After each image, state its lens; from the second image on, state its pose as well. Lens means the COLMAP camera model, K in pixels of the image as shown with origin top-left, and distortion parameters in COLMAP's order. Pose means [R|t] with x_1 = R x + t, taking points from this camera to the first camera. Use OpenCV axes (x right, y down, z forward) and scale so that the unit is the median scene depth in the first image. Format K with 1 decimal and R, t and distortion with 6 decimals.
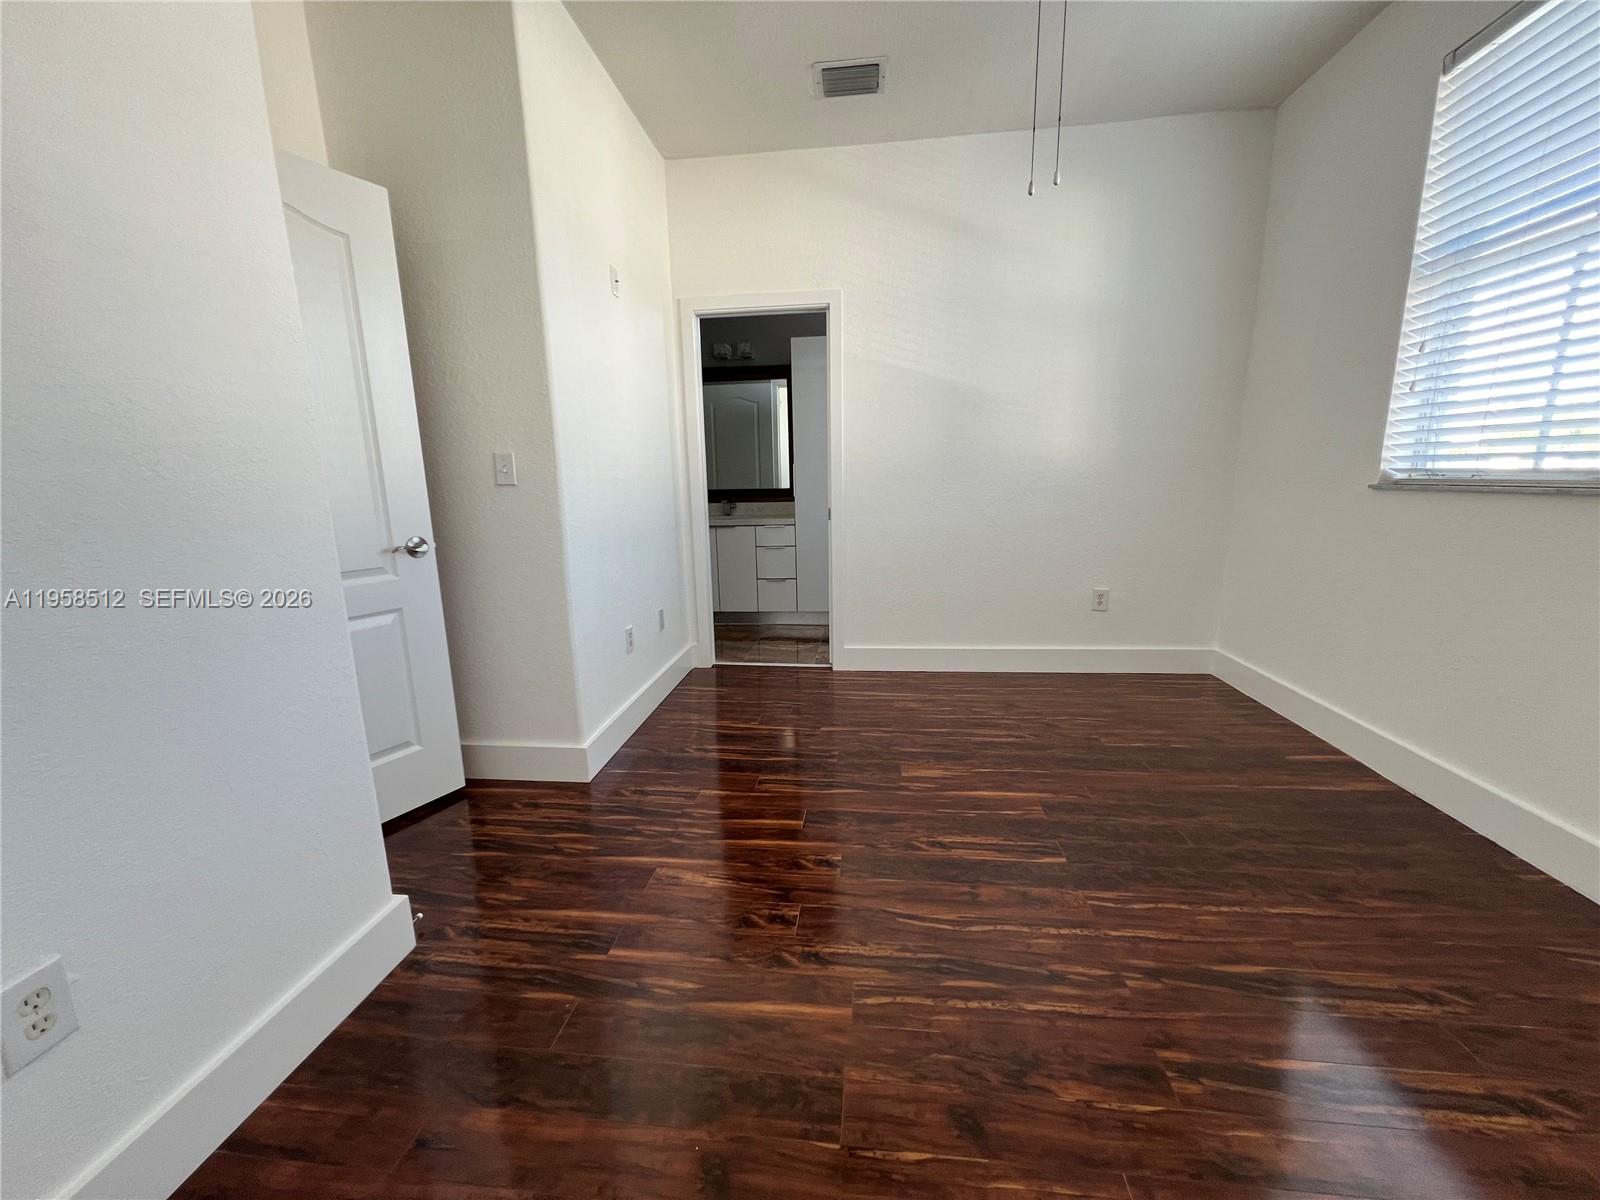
lens RADIAL K [[641.3, 0, 802.8], [0, 641.3, 604.7], [0, 0, 1]] dist [-0.000204, 0.000175]
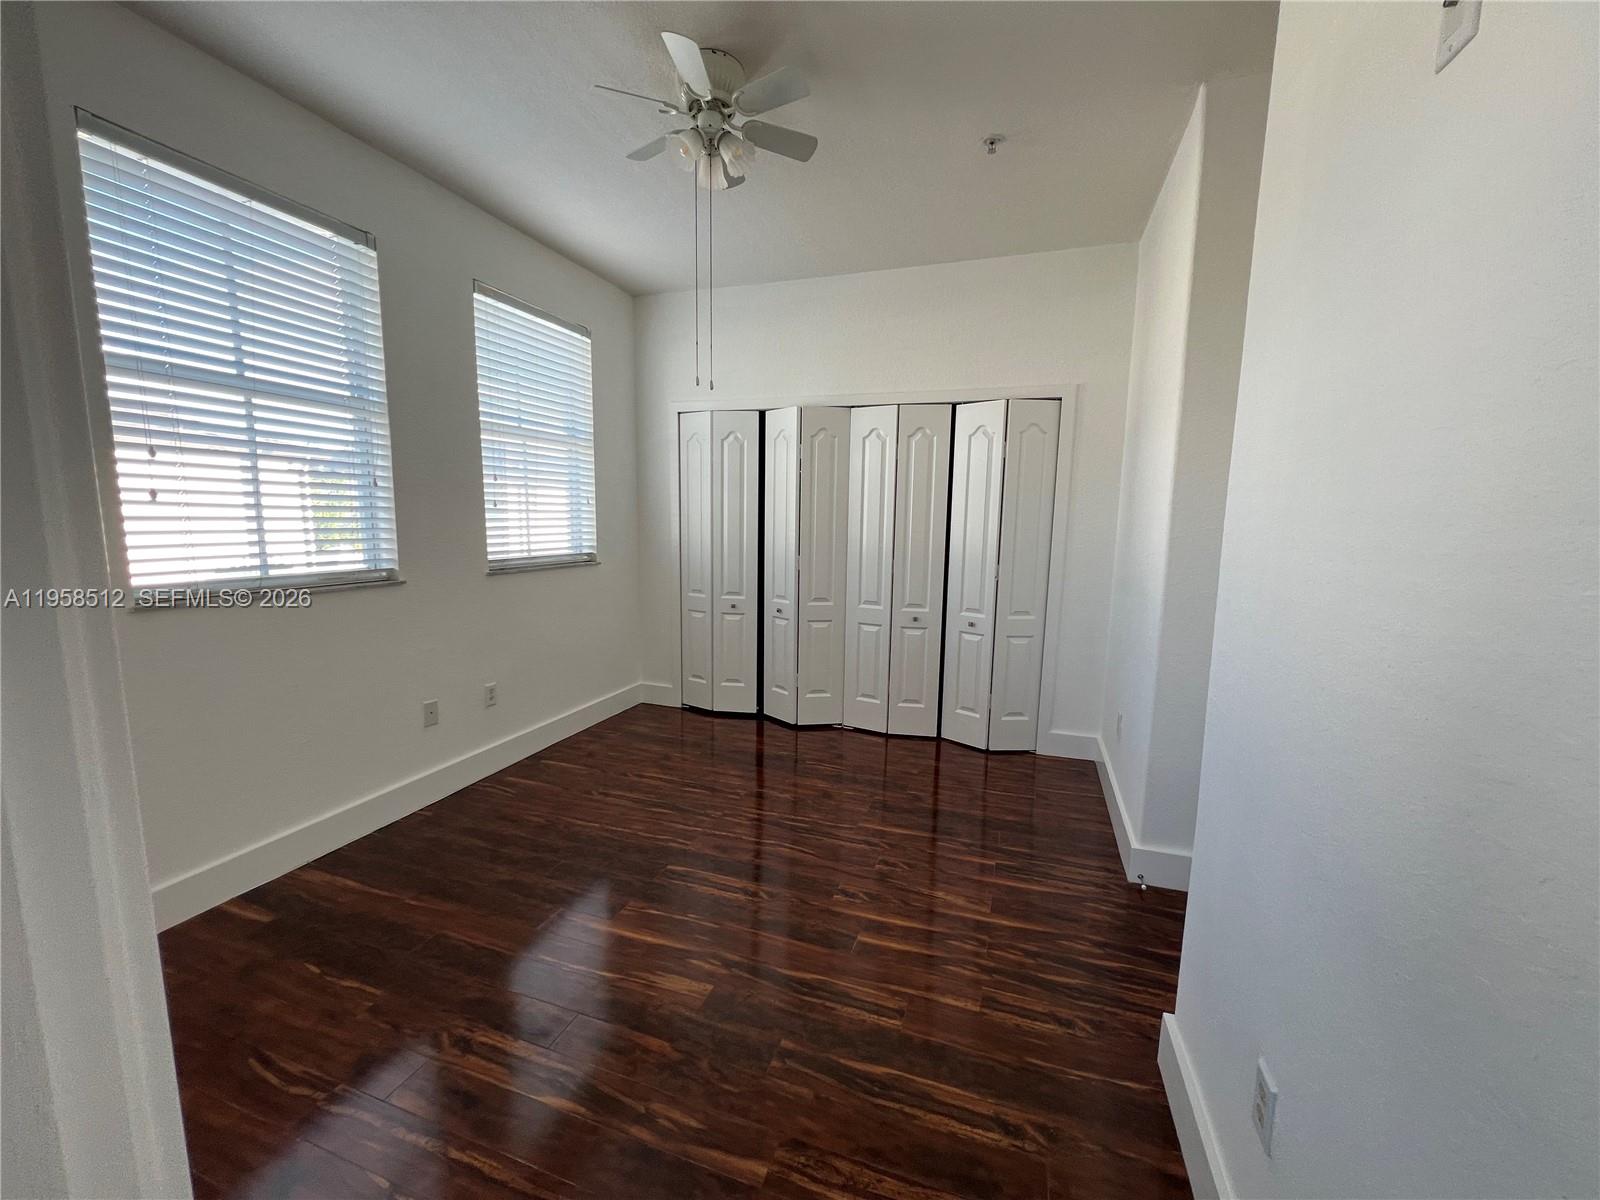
lens RADIAL K [[639.4, 0, 802.3], [0, 639.4, 605.2], [0, 0, 1]] dist [-0.000172, 0.000023]
pose [[-0.975603, -0.028453, 0.217689, -0.119762], [0.044579, 0.945235, 0.323333, -0.479129], [-0.214967, 0.325149, -0.920906, 1.814310]]
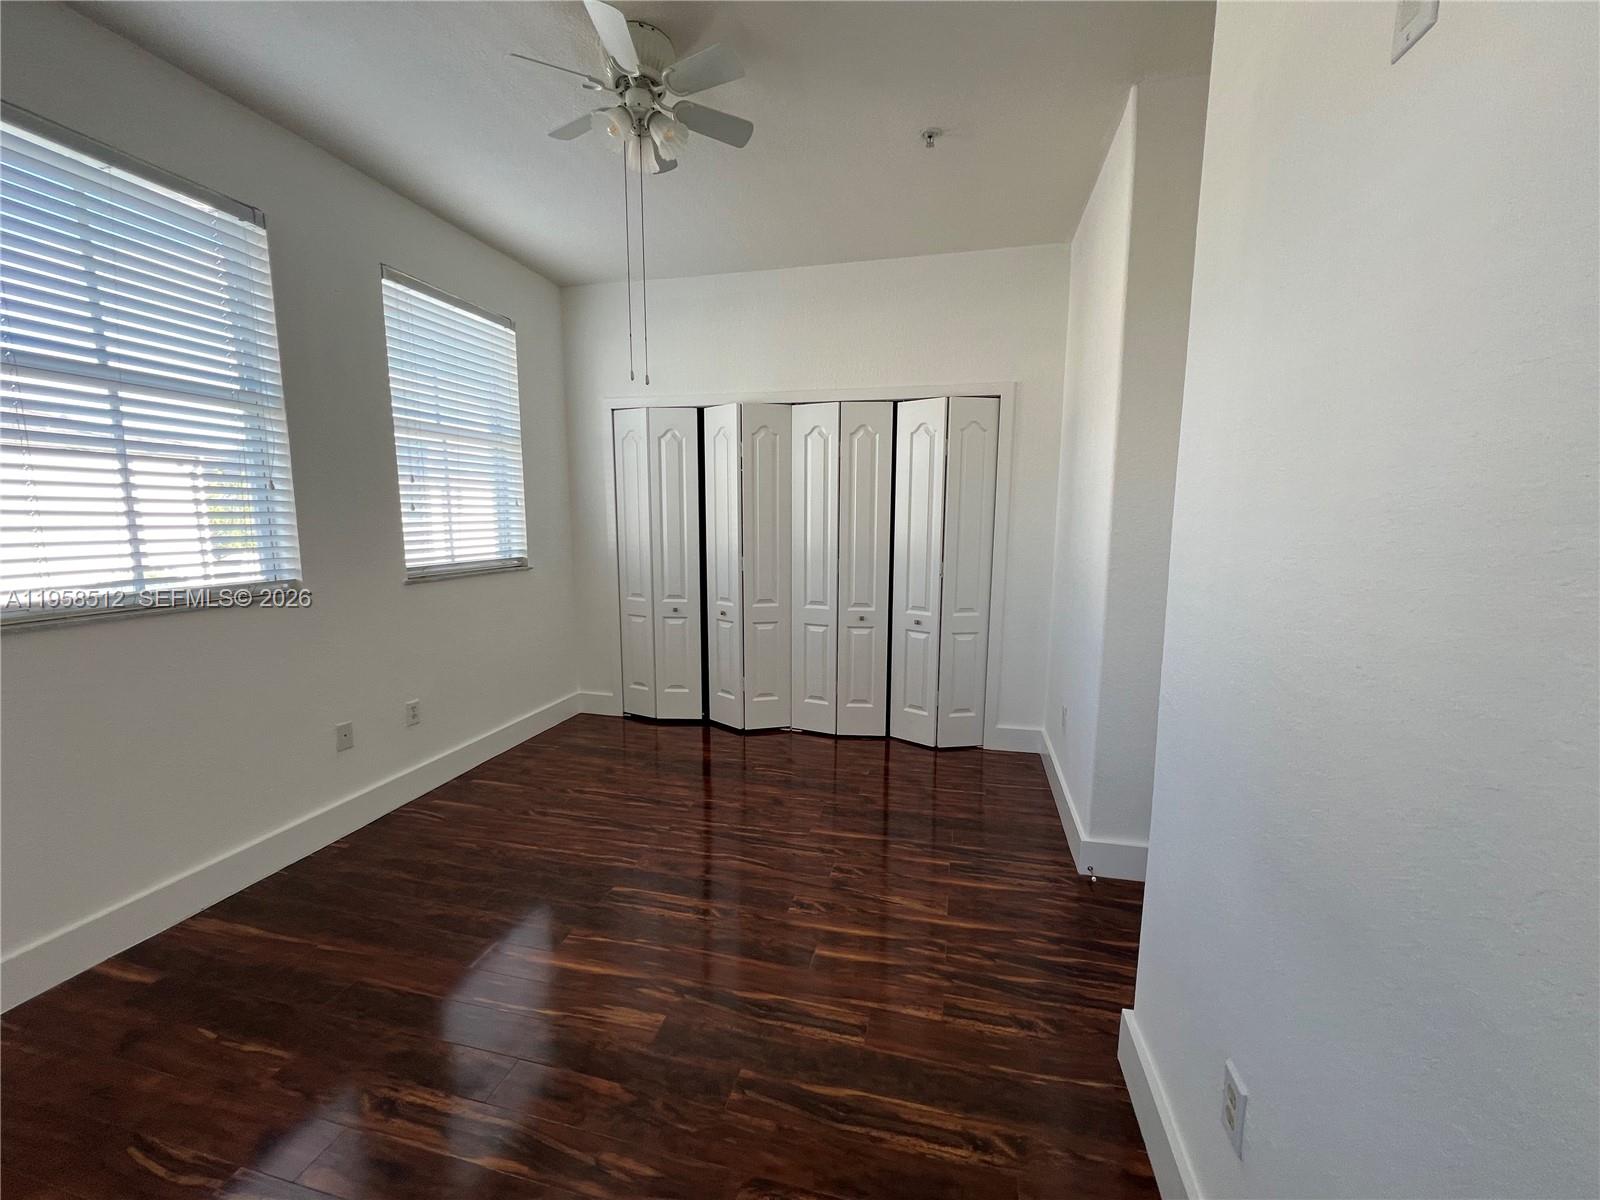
lens RADIAL K [[641.3, 0, 802.8], [0, 641.3, 604.7], [0, 0, 1]] dist [-0.000204, 0.000175]
pose [[-0.991756, -0.004383, 0.128066, -0.104538], [0.038282, 0.943638, 0.328757, -0.476627], [-0.122289, 0.330949, -0.935691, 1.781307]]
